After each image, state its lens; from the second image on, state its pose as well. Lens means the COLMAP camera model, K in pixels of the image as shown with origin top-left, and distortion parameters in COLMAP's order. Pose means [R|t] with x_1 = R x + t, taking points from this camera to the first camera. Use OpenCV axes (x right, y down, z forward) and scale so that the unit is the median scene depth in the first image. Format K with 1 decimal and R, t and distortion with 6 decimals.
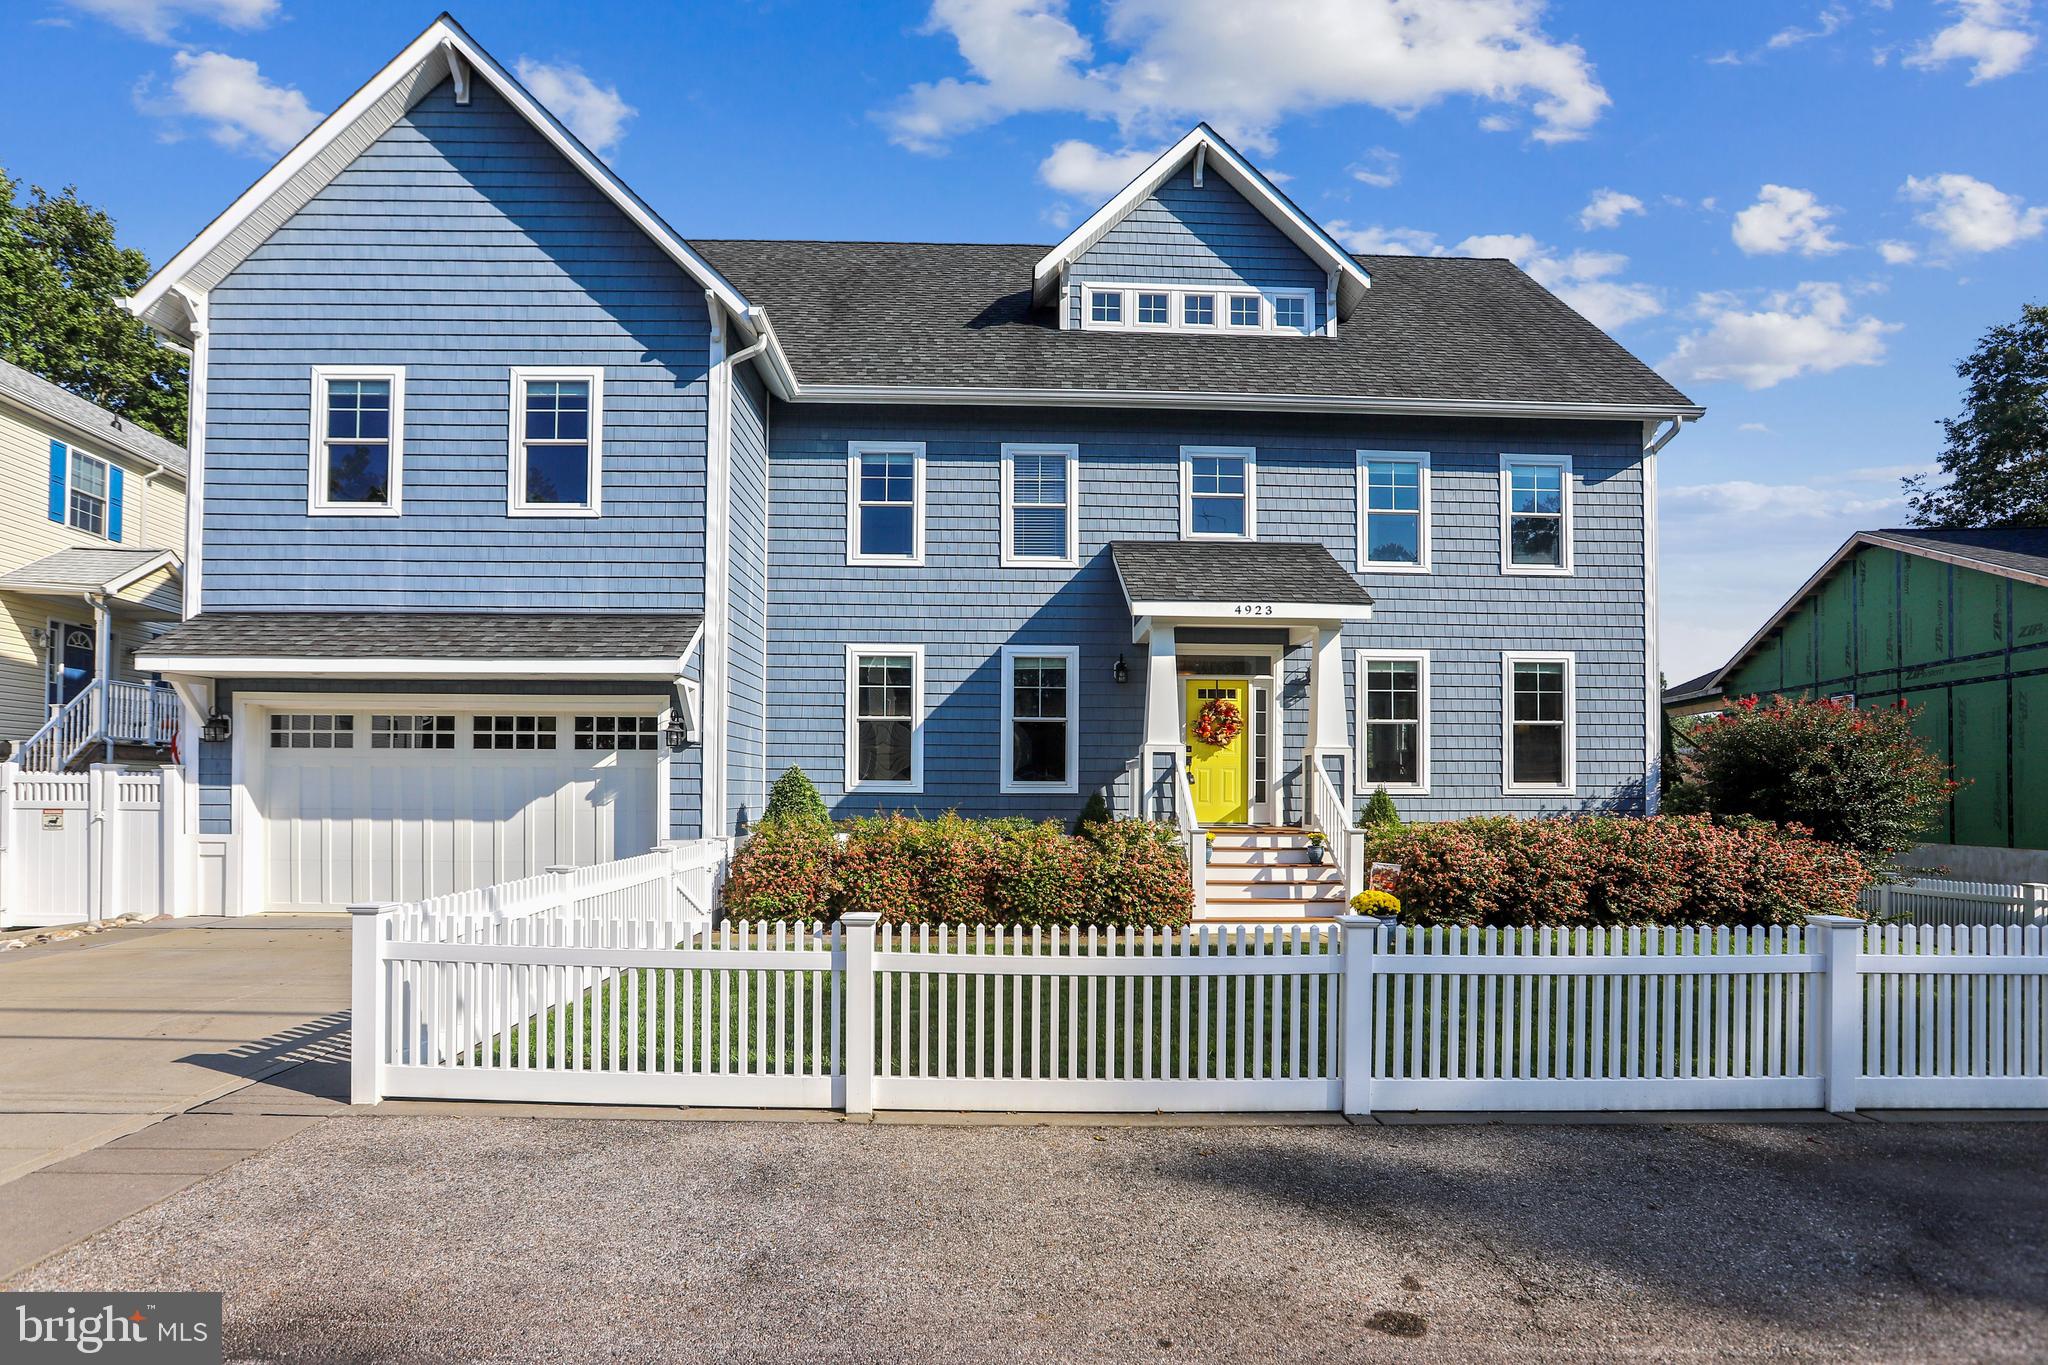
lens RADIAL K [[932.1, 0, 1030.7], [0, 932.1, 774.8], [0, 0, 1]] dist [-0.087189, 0.060401]
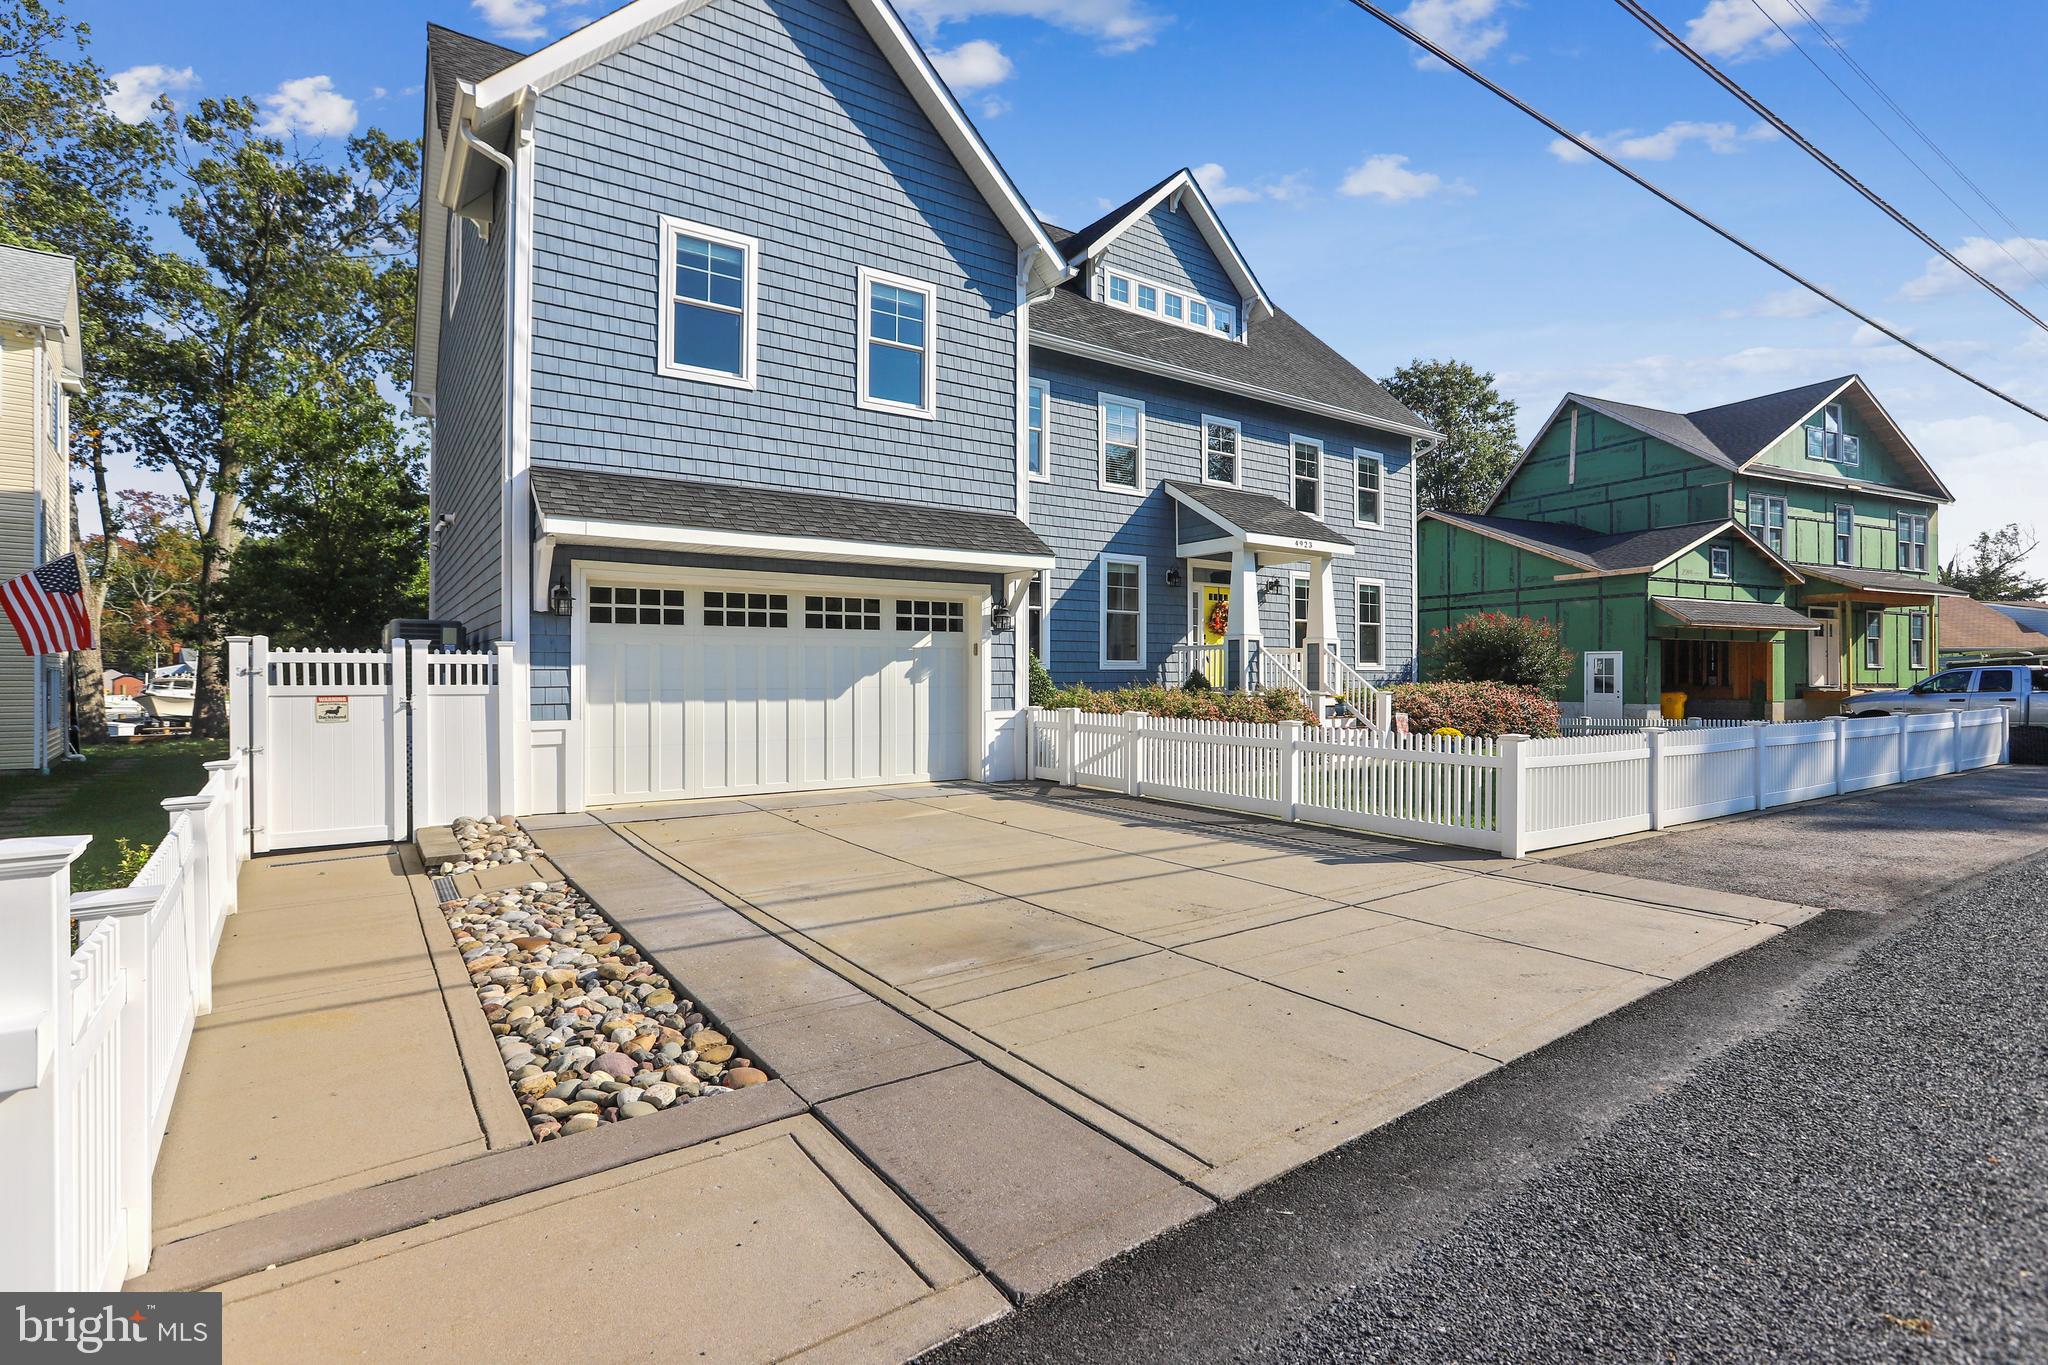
lens RADIAL K [[943.8, 0, 1032.2], [0, 943.8, 664.7], [0, 0, 1]] dist [-0.051496, 0.020721]
pose [[0.829841, -0.000563, 0.557999, -0.821433], [-0.008716, 0.999864, 0.013972, -0.003955], [-0.557931, -0.016458, 0.829724, -0.013924]]
